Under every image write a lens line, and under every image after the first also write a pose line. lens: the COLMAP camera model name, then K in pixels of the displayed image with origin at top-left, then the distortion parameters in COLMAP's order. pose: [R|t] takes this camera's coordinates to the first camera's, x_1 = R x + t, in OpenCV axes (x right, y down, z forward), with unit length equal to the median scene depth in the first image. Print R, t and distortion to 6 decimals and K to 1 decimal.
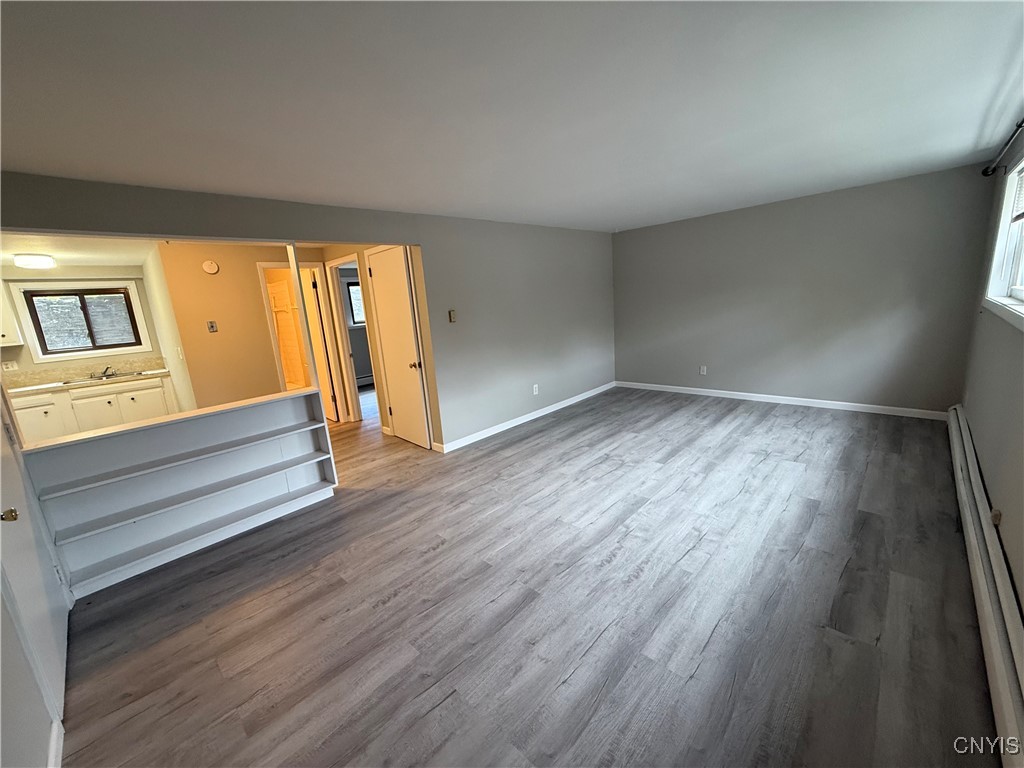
lens RADIAL K [[408.9, 0, 505.9], [0, 408.9, 389.2], [0, 0, 1]] dist [0.000465, -0.000109]
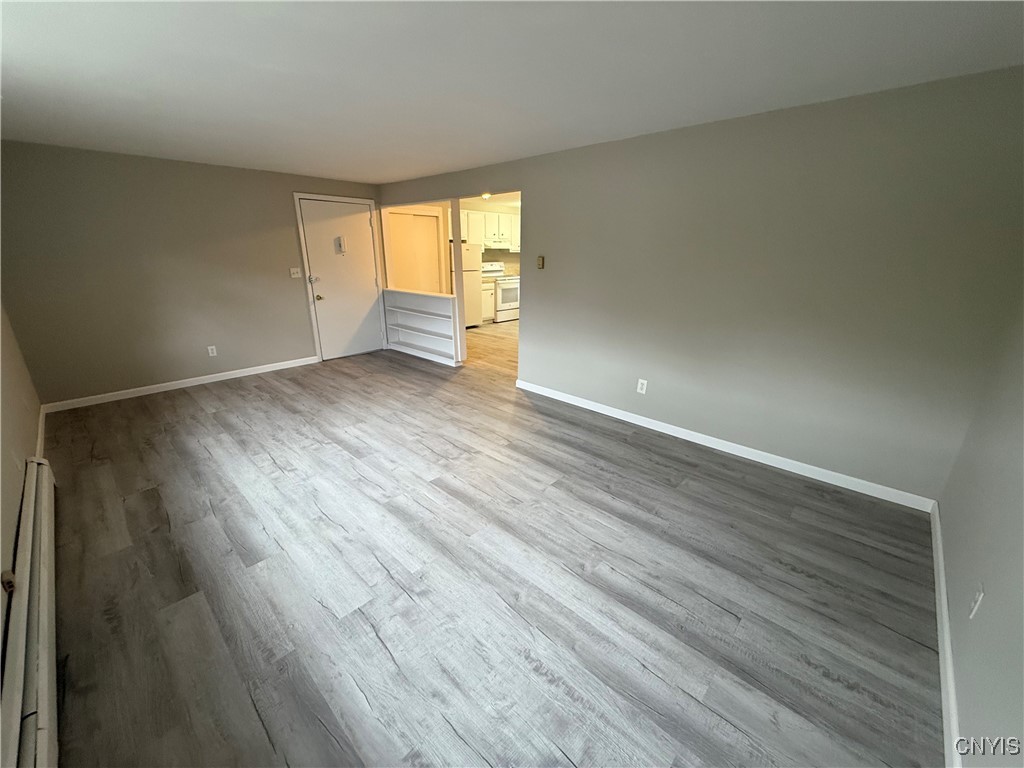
lens RADIAL K [[408.9, 0, 505.9], [0, 408.9, 378.4], [0, 0, 1]] dist [0.000465, -0.000109]
pose [[0.014484, 0.377090, -0.926064, 1.159078], [-0.223506, 0.903947, 0.364588, -0.348919], [0.974595, 0.201700, 0.097374, 1.147039]]
